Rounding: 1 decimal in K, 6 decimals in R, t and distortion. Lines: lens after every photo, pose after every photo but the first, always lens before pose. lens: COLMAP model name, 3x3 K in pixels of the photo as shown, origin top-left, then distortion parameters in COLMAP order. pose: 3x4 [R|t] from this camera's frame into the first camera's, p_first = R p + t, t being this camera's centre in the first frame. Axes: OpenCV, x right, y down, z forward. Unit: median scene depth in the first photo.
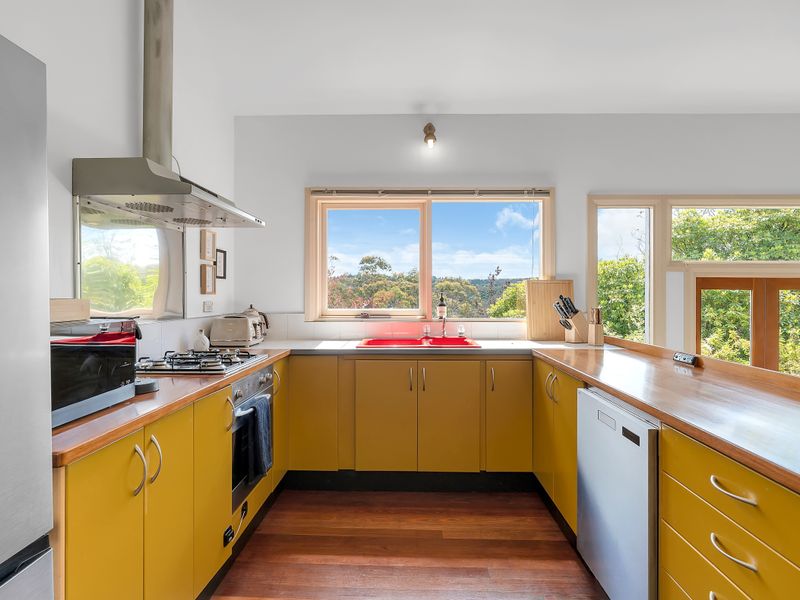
lens RADIAL K [[455.2, 0, 389.6], [0, 455.2, 293.8], [0, 0, 1]] dist [0.001275, 0.000827]
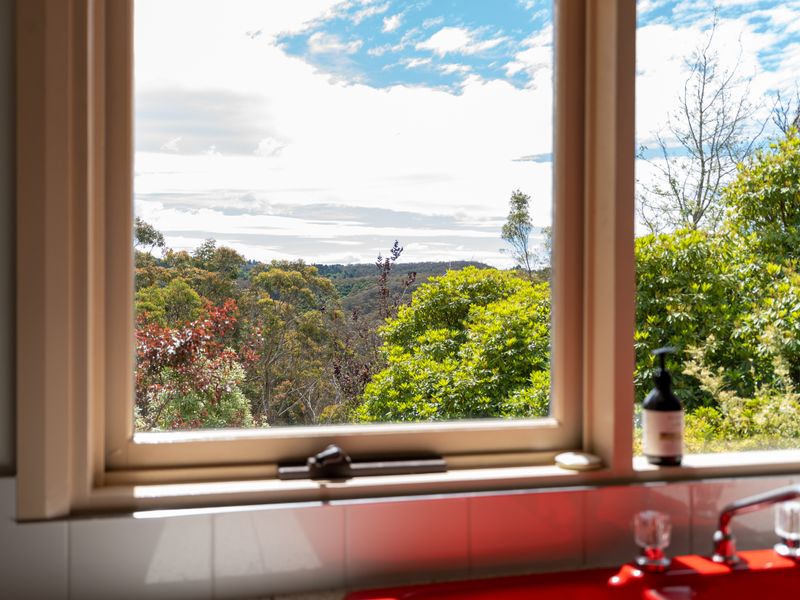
lens RADIAL K [[818.8, 0, 400.0], [0, 818.8, 300.0], [0, 0, 1]] dist [0.003695, 0.001858]
pose [[0.954469, -0.000744, 0.298308, -0.141005], [-0.003047, 0.999920, 0.012245, -0.033578], [-0.298294, -0.012596, 0.954391, 0.654813]]
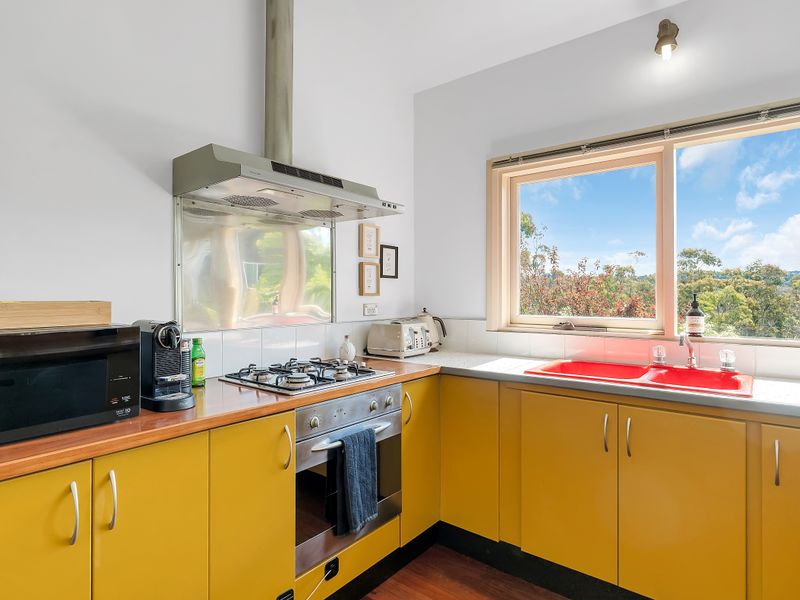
lens RADIAL K [[455.2, 0, 389.6], [0, 455.2, 293.8], [0, 0, 1]] dist [0.001275, 0.000827]
pose [[0.801937, -0.001878, -0.597406, 0.154295], [0.000334, 0.999996, -0.002695, -0.000558], [0.597409, 0.001962, 0.801934, 0.276427]]
